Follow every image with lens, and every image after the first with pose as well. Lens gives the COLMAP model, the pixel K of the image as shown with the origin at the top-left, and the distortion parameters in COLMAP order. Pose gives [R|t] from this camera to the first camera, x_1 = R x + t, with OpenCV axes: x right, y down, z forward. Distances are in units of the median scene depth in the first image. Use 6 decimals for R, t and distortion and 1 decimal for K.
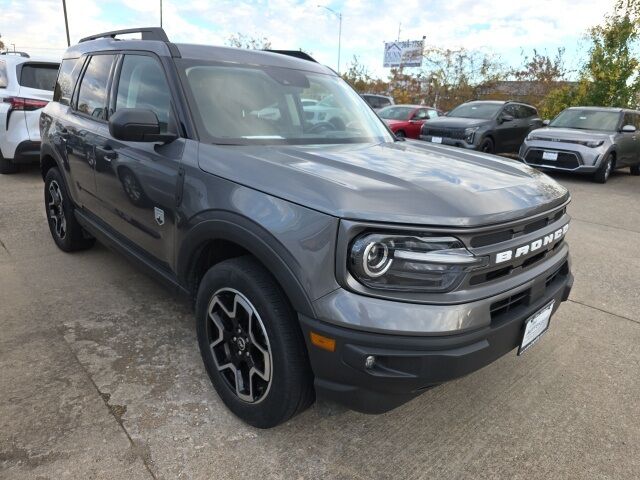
lens RADIAL K [[481.9, 0, 320.0], [0, 481.9, 240.0], [0, 0, 1]] dist [0.005014, 0.000973]
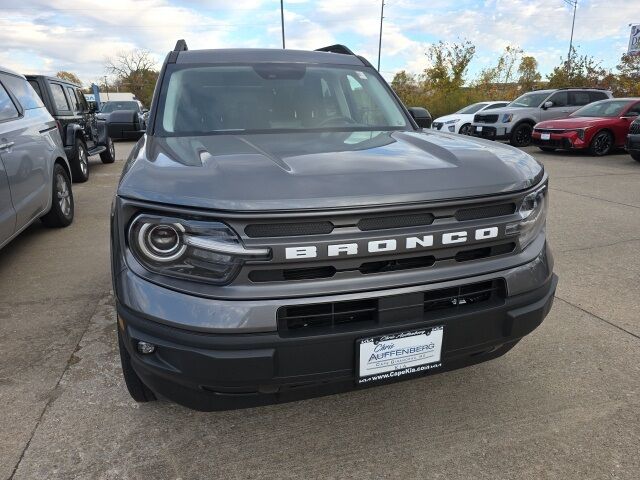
lens RADIAL K [[474.1, 0, 319.9], [0, 474.1, 250.4], [0, 0, 1]] dist [-0.001474, -0.006238]
pose [[0.857291, 0.068355, -0.510275, 0.573002], [-0.073132, 0.997265, 0.010725, 0.014579], [0.509612, 0.028123, 0.859944, 0.231742]]
